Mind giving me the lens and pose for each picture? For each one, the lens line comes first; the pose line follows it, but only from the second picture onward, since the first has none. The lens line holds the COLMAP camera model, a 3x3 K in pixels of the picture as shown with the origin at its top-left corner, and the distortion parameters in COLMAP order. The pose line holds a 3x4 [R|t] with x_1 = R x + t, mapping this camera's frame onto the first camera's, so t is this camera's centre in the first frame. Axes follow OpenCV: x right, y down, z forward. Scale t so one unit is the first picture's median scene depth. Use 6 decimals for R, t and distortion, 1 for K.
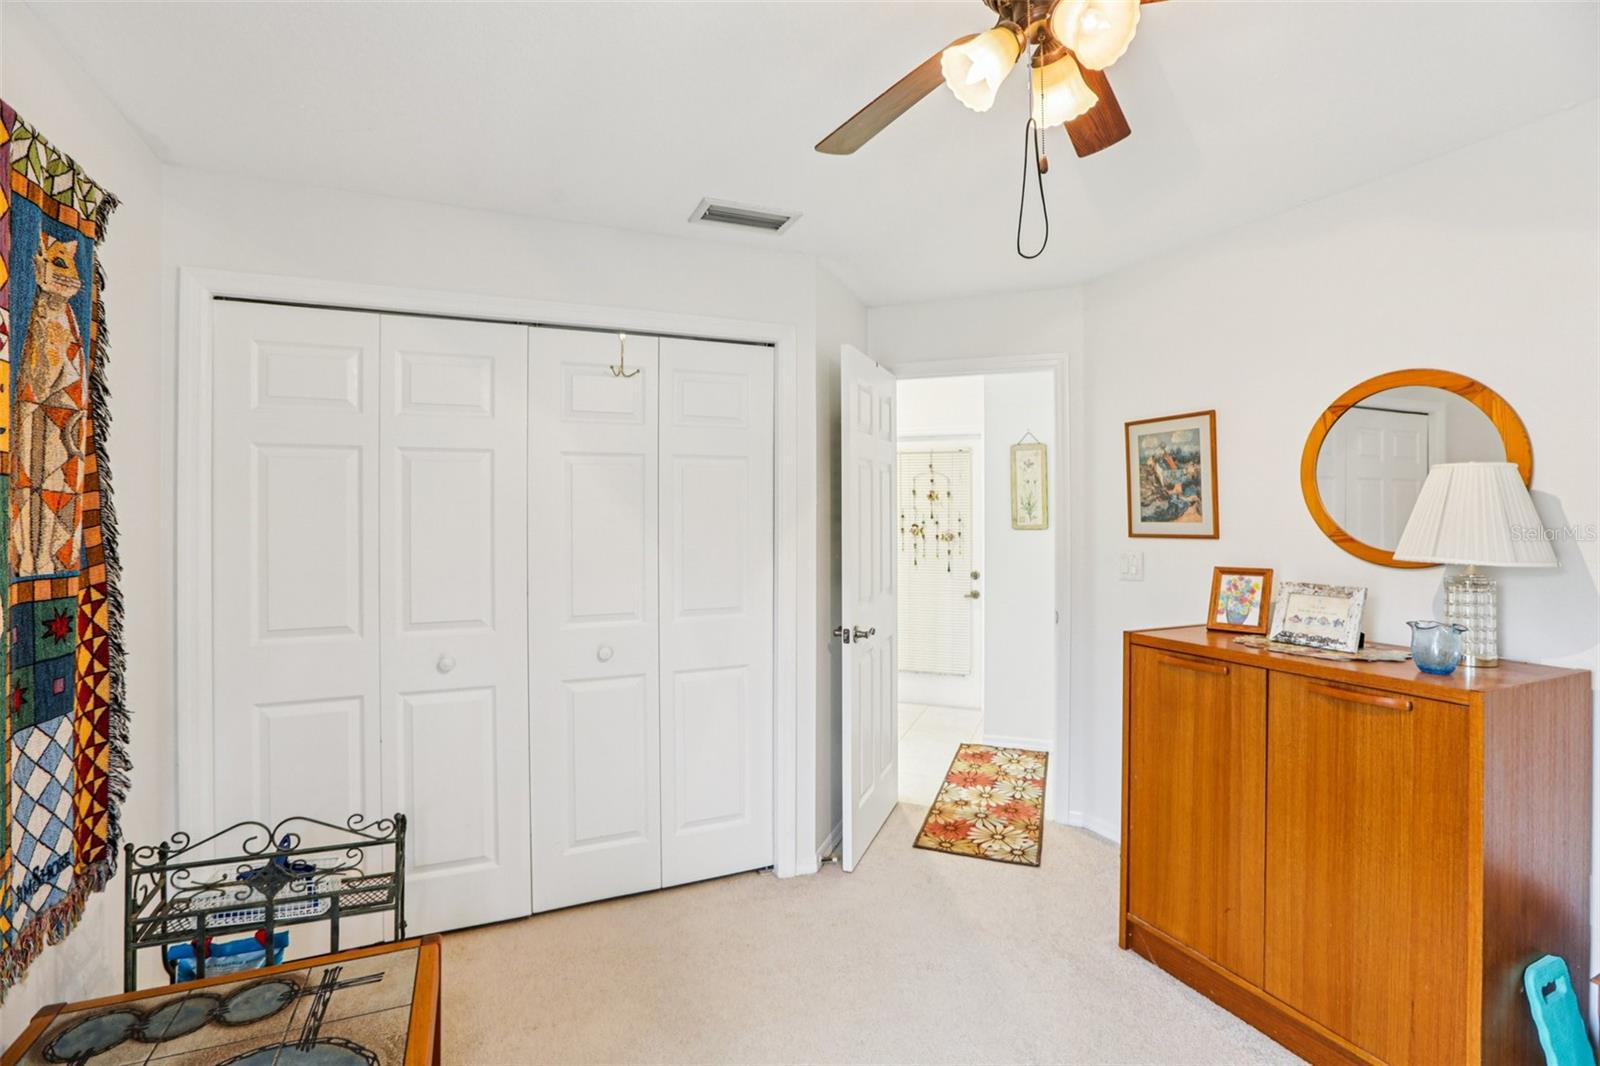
lens RADIAL K [[732.2, 0, 789.6], [0, 732.2, 520.7], [0, 0, 1]] dist [-0.001936, 0.001143]
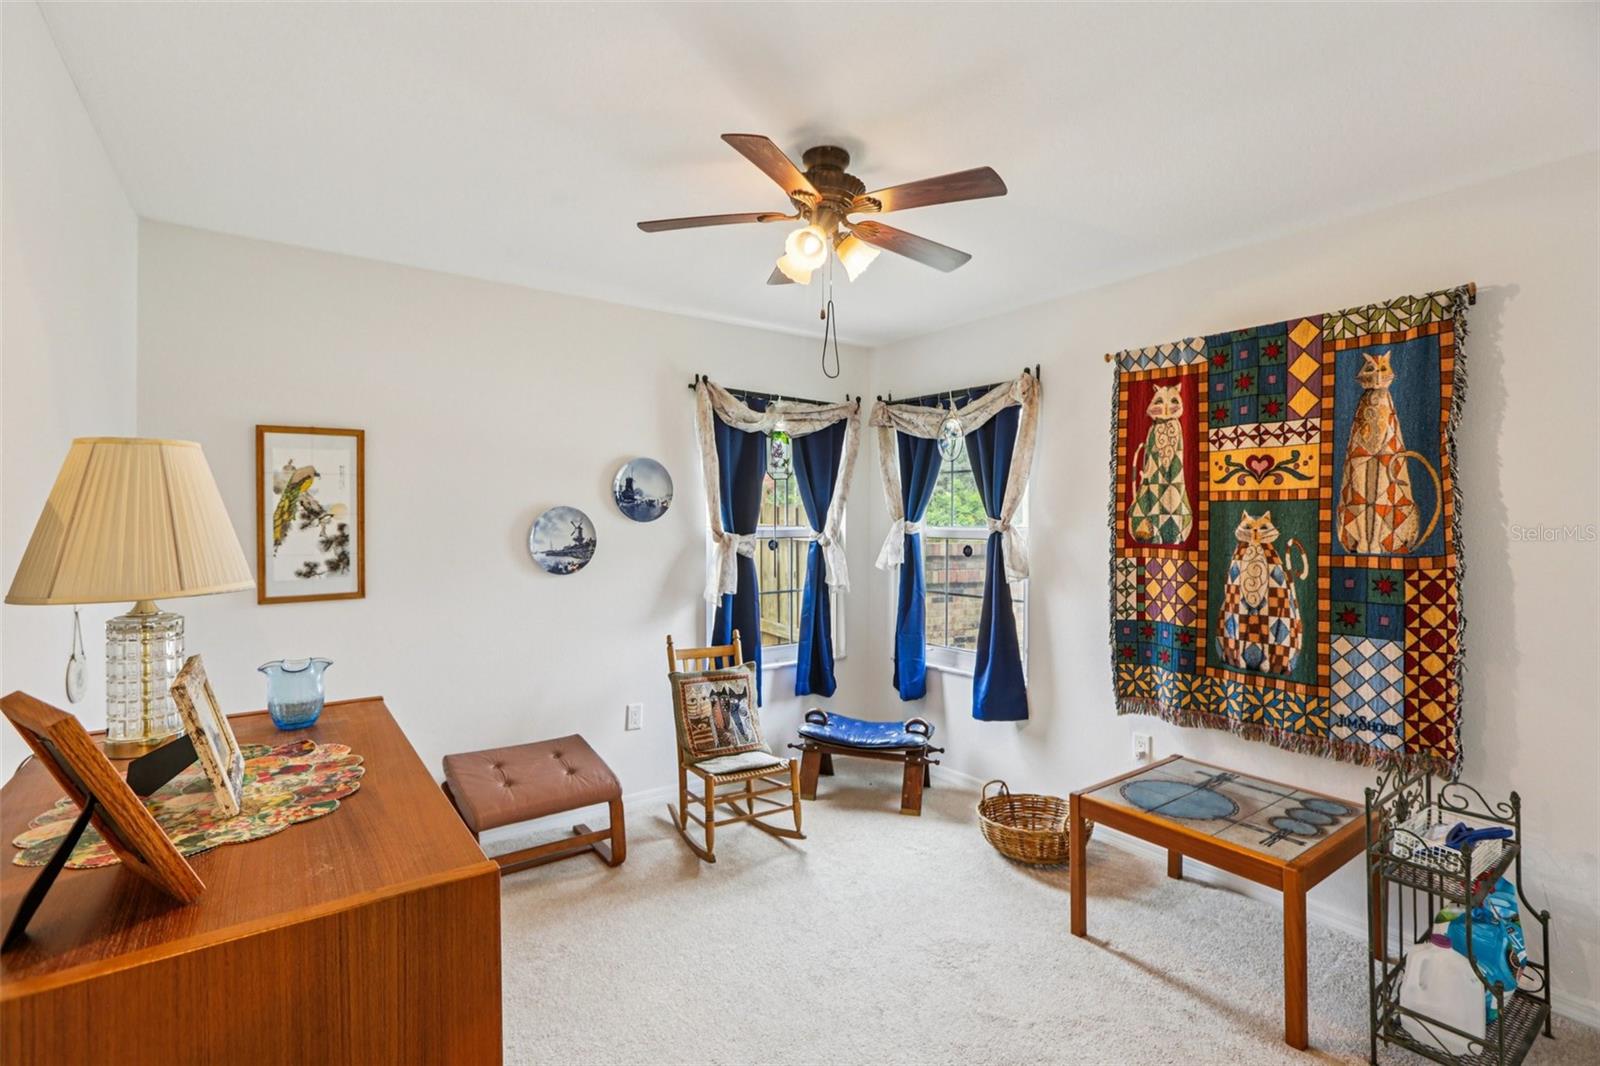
lens RADIAL K [[732.2, 0, 801.8], [0, 732.2, 520.2], [0, 0, 1]] dist [-0.001936, 0.001143]
pose [[-0.974325, -0.003491, -0.225120, 0.689195], [-0.004461, 0.999983, 0.003799, -0.005787], [0.225103, 0.004706, -0.974324, 2.364660]]
